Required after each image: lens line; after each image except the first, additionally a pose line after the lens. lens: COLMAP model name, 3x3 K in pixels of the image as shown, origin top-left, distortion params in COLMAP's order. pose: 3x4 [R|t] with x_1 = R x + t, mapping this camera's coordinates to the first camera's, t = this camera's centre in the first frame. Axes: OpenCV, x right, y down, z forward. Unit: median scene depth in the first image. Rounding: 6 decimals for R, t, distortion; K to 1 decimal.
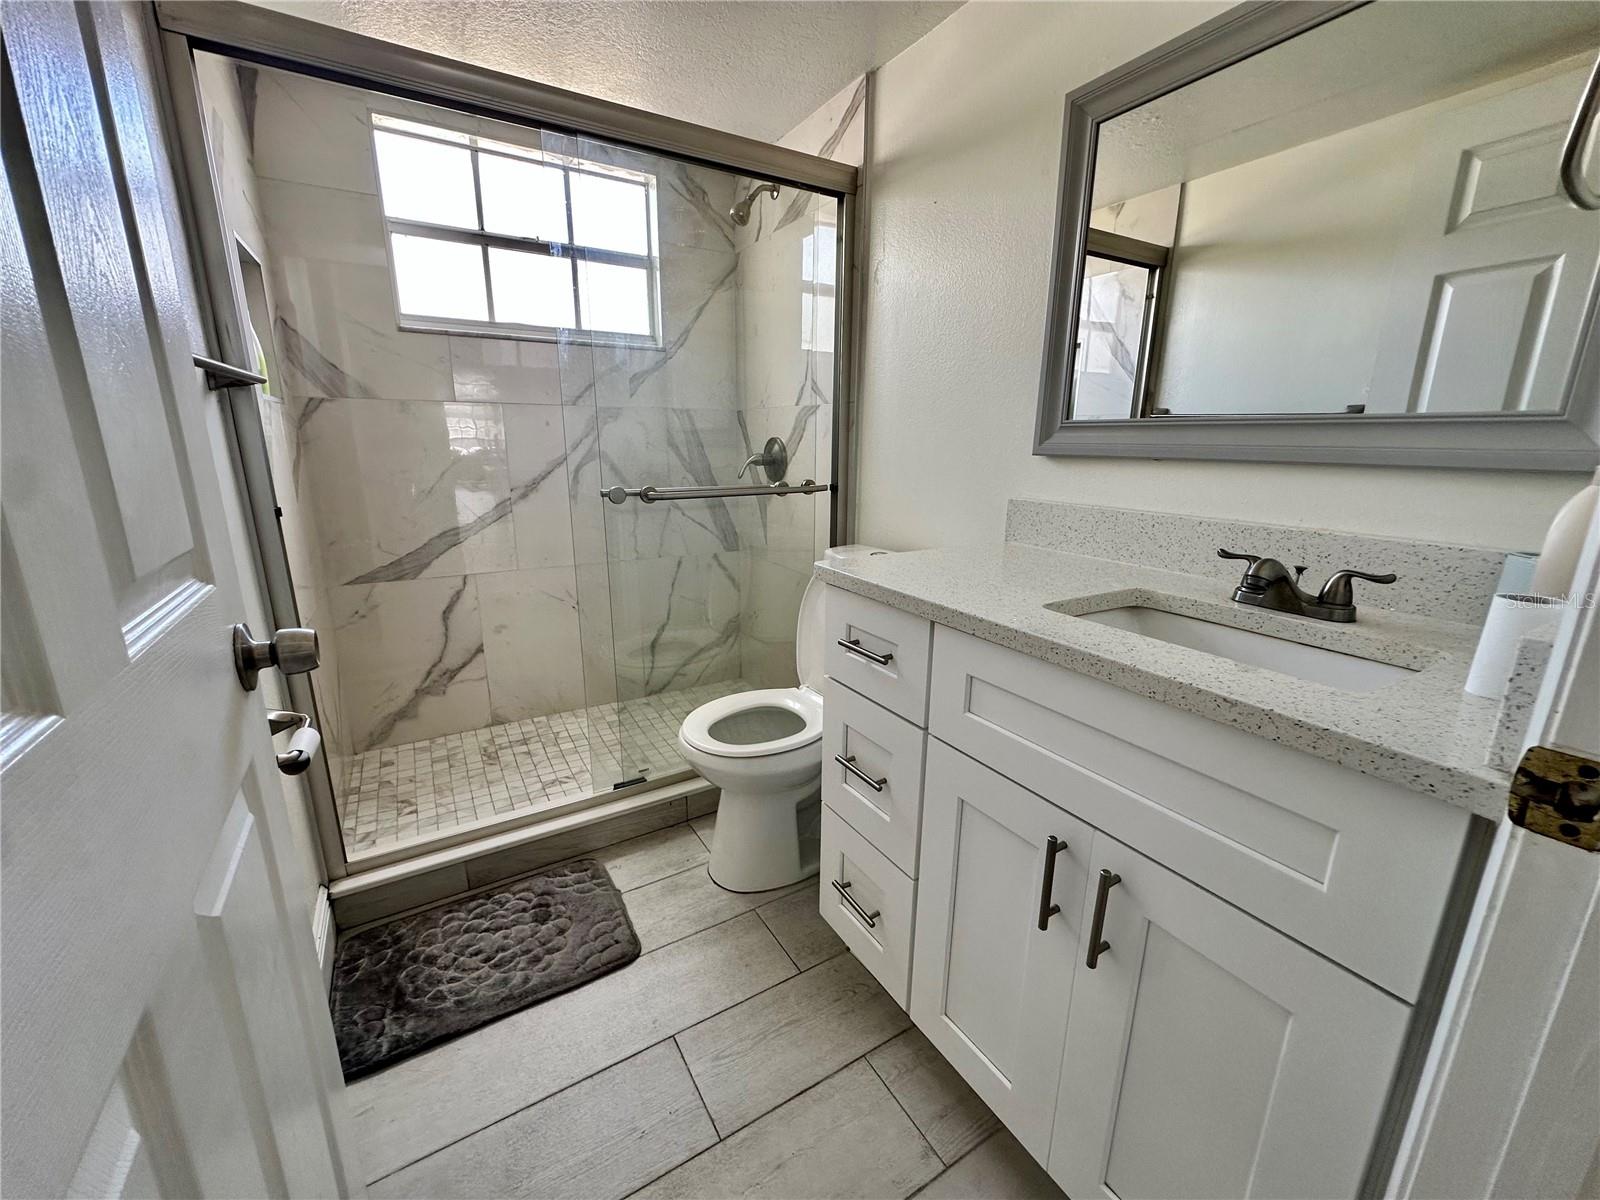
lens RADIAL K [[640.6, 0, 797.7], [0, 640.6, 598.1], [0, 0, 1]] dist [-0.004894, 0.001252]
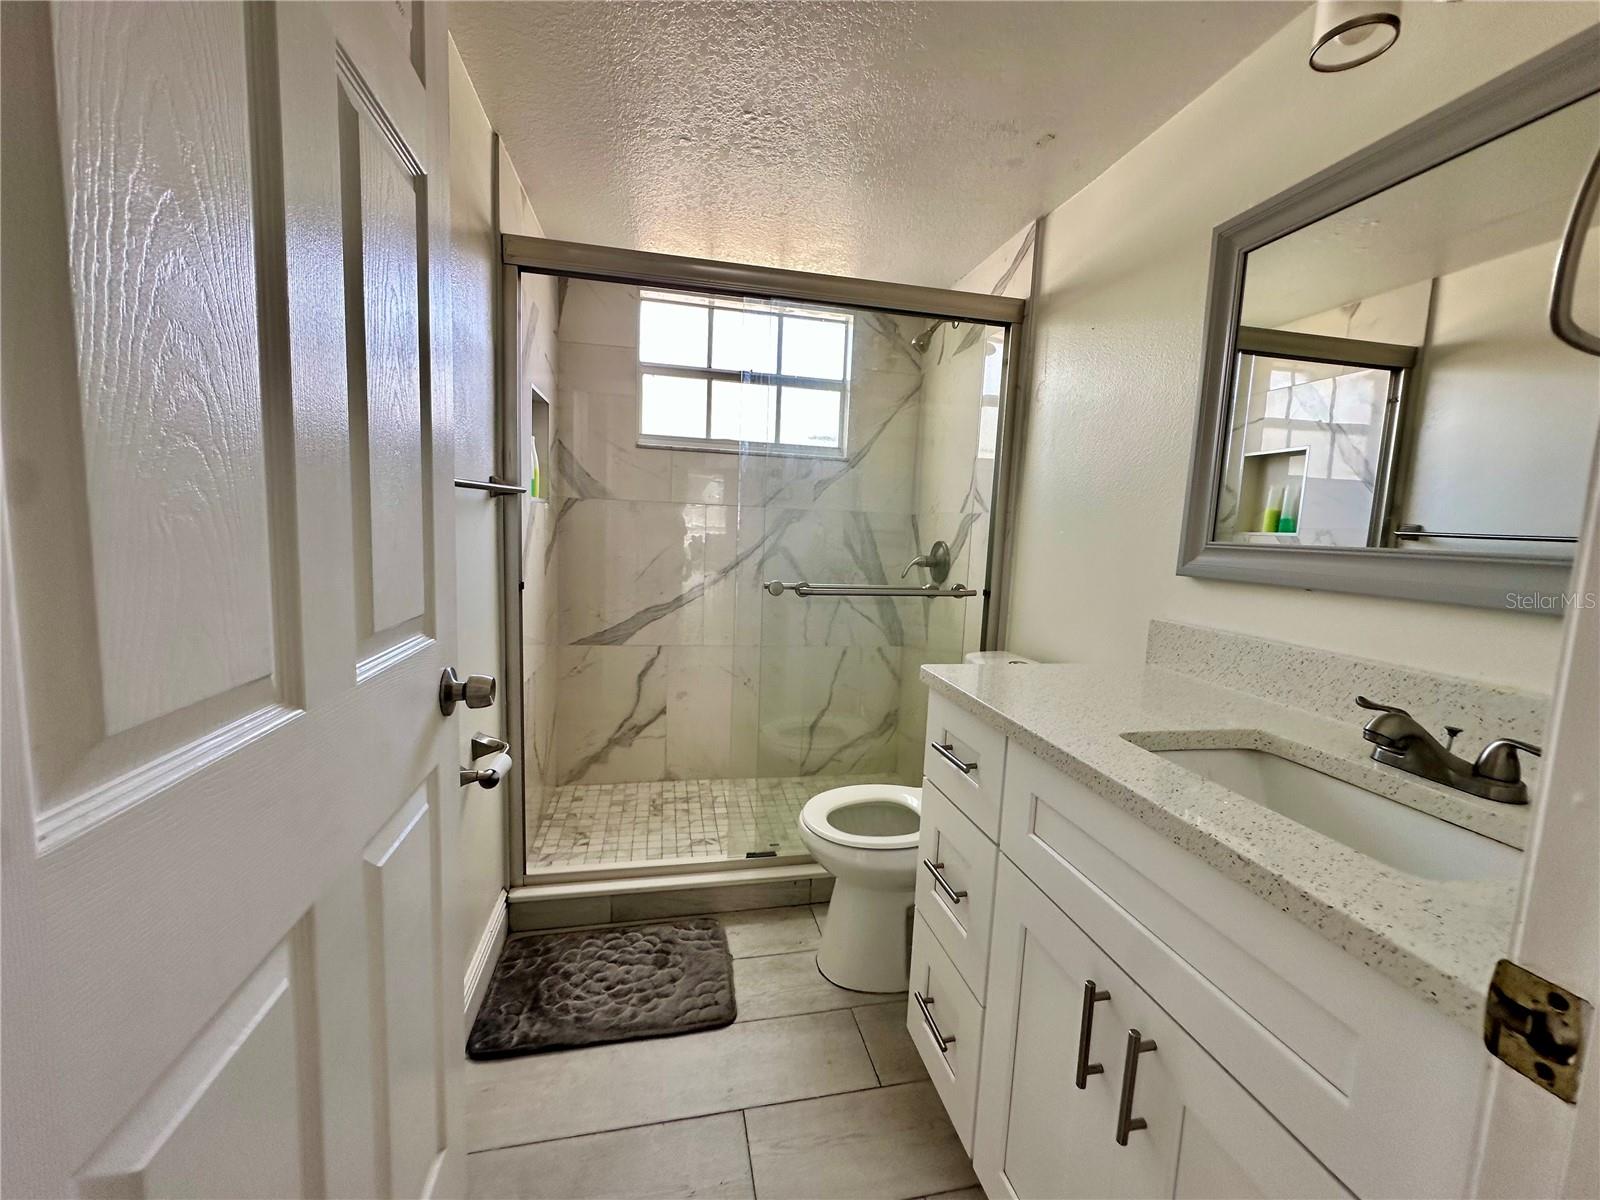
lens RADIAL K [[640.6, 0, 799.4], [0, 640.6, 597.9], [0, 0, 1]] dist [-0.004894, 0.001252]
pose [[0.944805, 0.067841, -0.320534, 0.137993], [-0.112151, 0.986192, -0.121850, -0.011787], [0.307842, 0.151073, 0.939367, -0.054720]]
